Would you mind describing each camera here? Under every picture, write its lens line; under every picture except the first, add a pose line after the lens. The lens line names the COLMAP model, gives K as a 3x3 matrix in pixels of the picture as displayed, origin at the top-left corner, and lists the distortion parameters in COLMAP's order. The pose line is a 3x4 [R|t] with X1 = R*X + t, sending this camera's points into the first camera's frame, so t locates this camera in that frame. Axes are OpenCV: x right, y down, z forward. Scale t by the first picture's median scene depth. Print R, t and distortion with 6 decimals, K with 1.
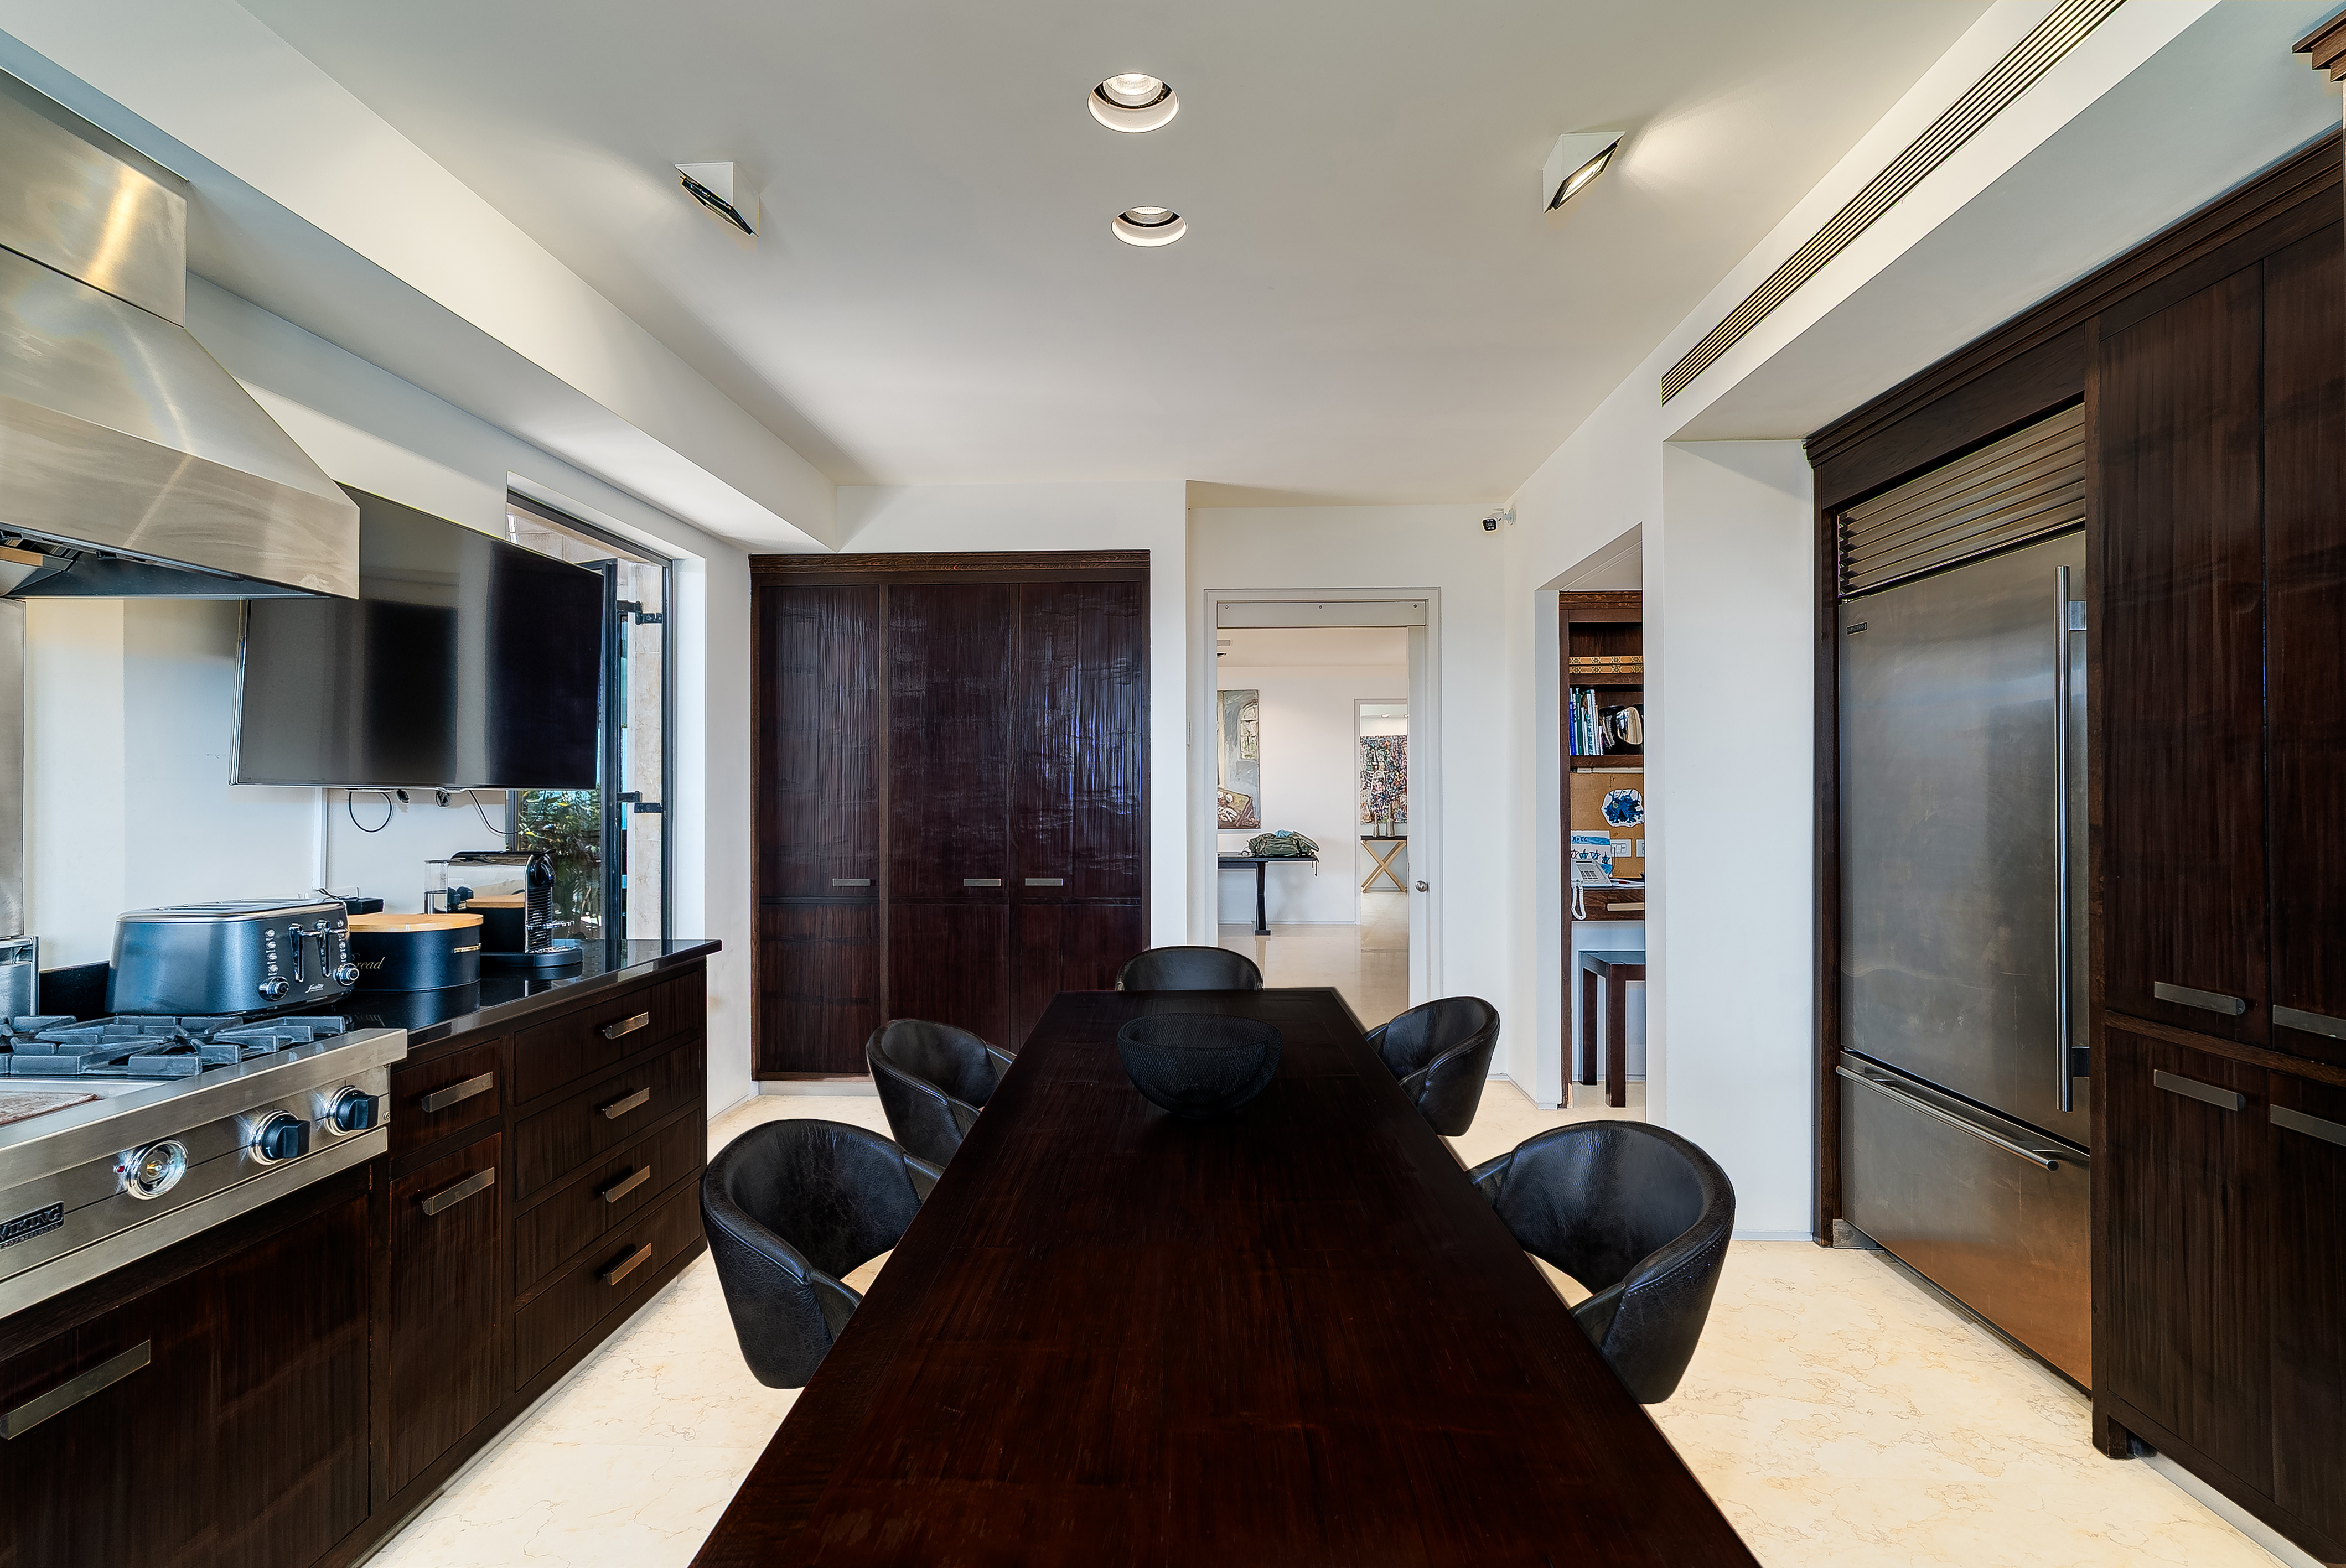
lens RADIAL K [[1074.0, 0, 1181.7], [0, 1074.0, 790.4], [0, 0, 1]] dist [-0.003873, 0.000006]
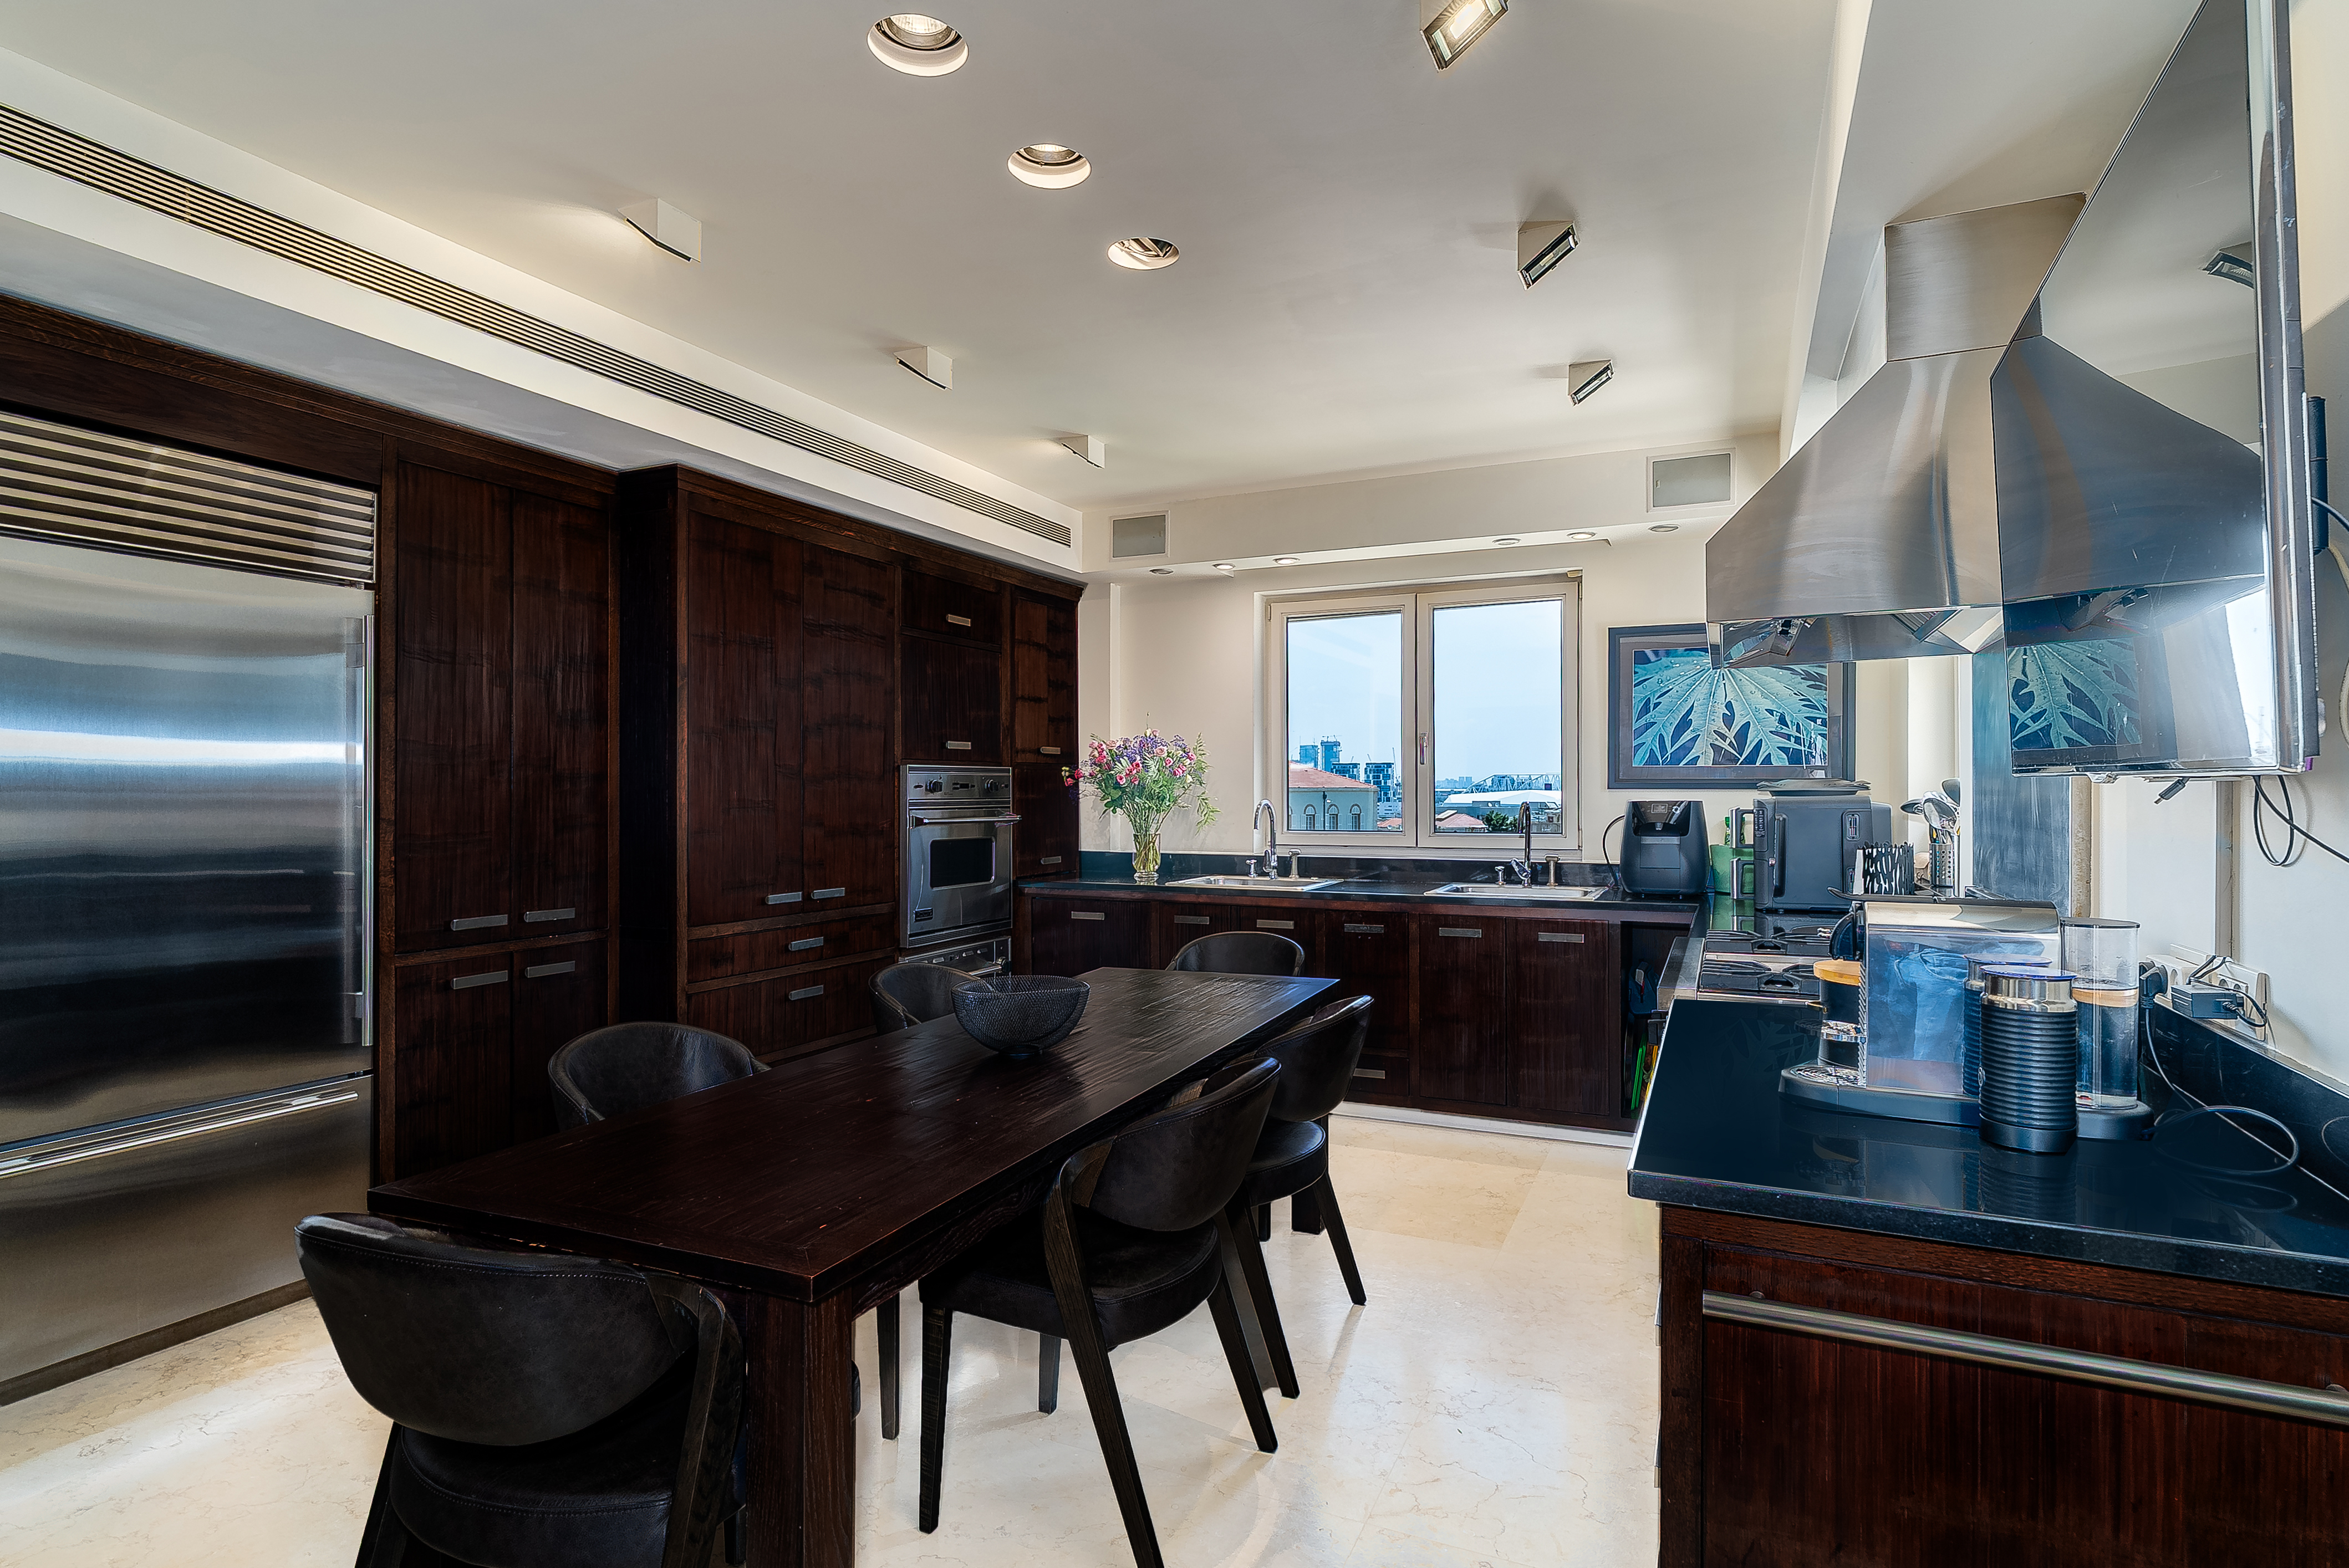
lens RADIAL K [[1209.3, 0, 1173.2], [0, 1209.3, 778.7], [0, 0, 1]] dist [0.001327, 0.000165]
pose [[-0.925273, 0.009905, 0.379173, -0.699276], [0.003523, 0.999840, -0.017522, 0.014735], [-0.379286, -0.014877, -0.925160, 2.294939]]
